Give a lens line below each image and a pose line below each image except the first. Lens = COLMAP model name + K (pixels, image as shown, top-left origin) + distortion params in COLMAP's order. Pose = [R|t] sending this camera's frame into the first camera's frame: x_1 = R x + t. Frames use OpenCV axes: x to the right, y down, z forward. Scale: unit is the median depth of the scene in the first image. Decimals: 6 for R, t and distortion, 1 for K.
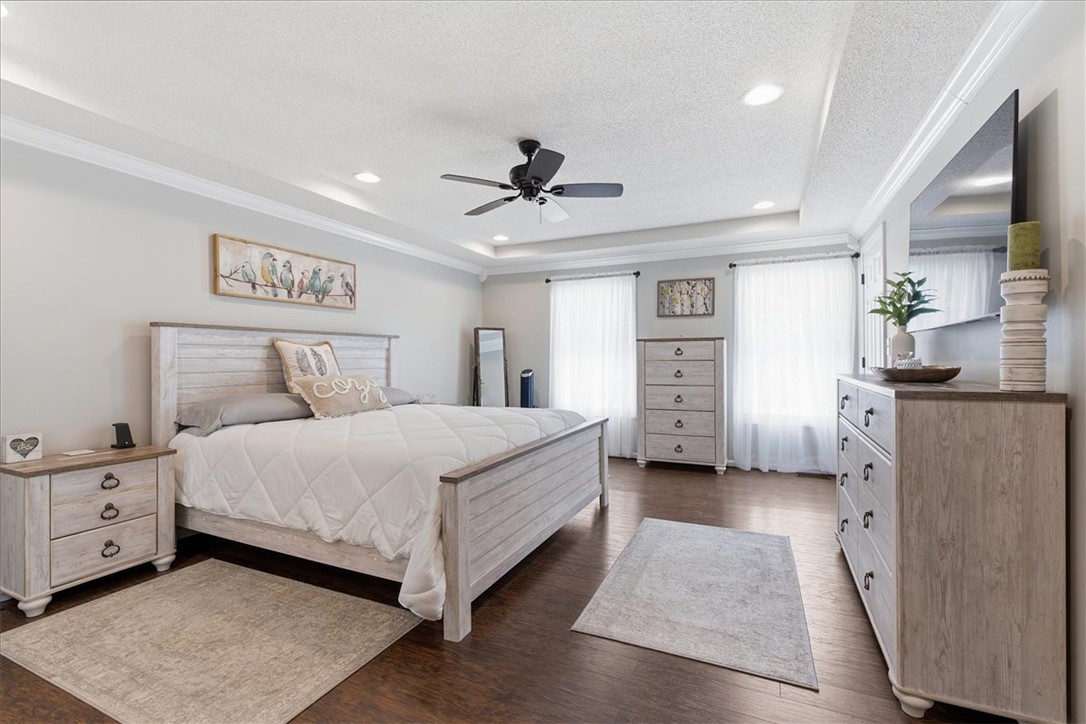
lens RADIAL K [[492.4, 0, 541.6], [0, 492.4, 360.8], [0, 0, 1]] dist [-0.002755, -0.000007]
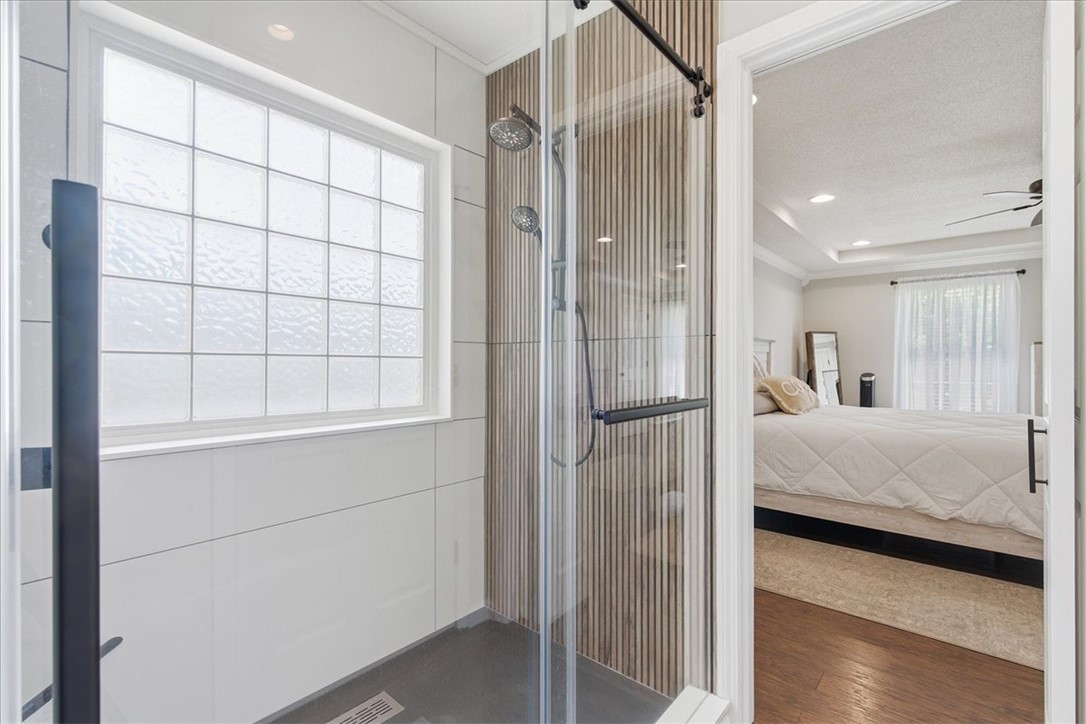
lens RADIAL K [[492.4, 0, 541.9], [0, 492.4, 364.2], [0, 0, 1]] dist [-0.002755, -0.000007]
pose [[0.957144, 0.005643, -0.289557, -0.669009], [-0.005673, 0.999984, 0.000737, 0.004908], [0.289556, 0.000937, 0.957161, -0.253681]]
